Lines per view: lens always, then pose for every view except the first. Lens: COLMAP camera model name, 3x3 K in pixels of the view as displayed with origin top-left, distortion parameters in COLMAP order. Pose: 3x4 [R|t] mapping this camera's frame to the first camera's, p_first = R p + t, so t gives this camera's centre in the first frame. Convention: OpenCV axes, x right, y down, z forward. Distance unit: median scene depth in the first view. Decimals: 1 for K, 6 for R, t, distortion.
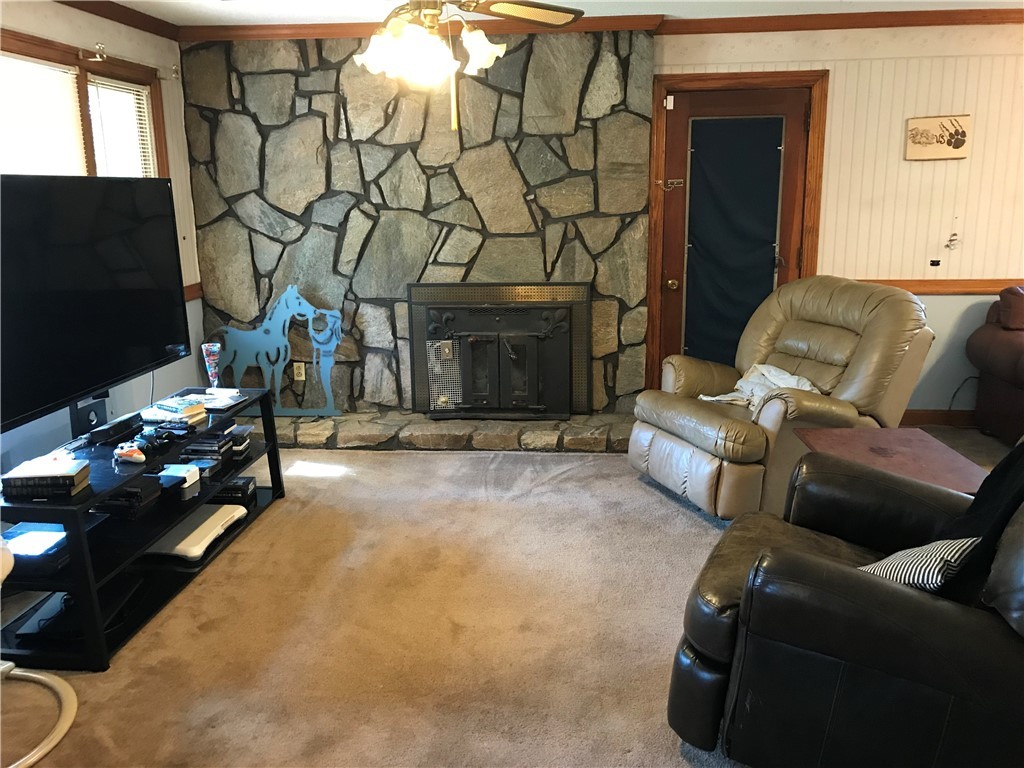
lens RADIAL K [[846.1, 0, 510.2], [0, 846.1, 372.0], [0, 0, 1]] dist [0.064944, -0.074066]
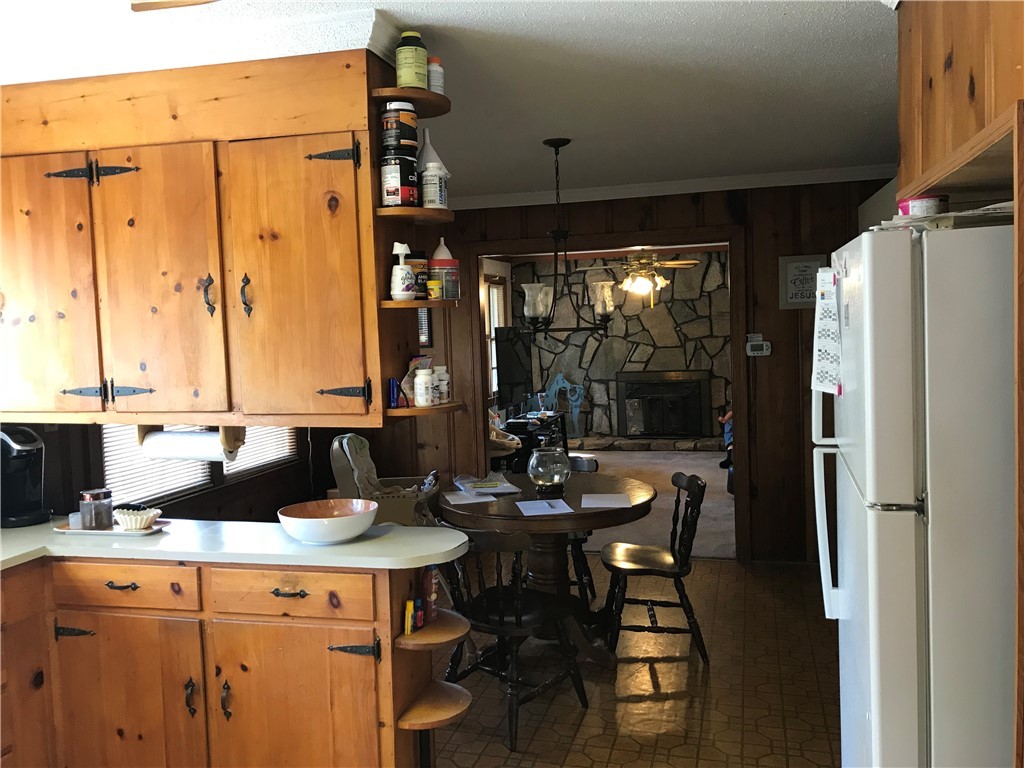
lens RADIAL K [[776.2, 0, 496.1], [0, 776.2, 371.4], [0, 0, 1]] dist [0.098557, -0.000149]
pose [[0.979697, -0.011762, -0.200138, -0.029452], [-0.018278, 0.988880, -0.147587, 0.178311], [0.199649, 0.148249, 0.968588, -0.882030]]
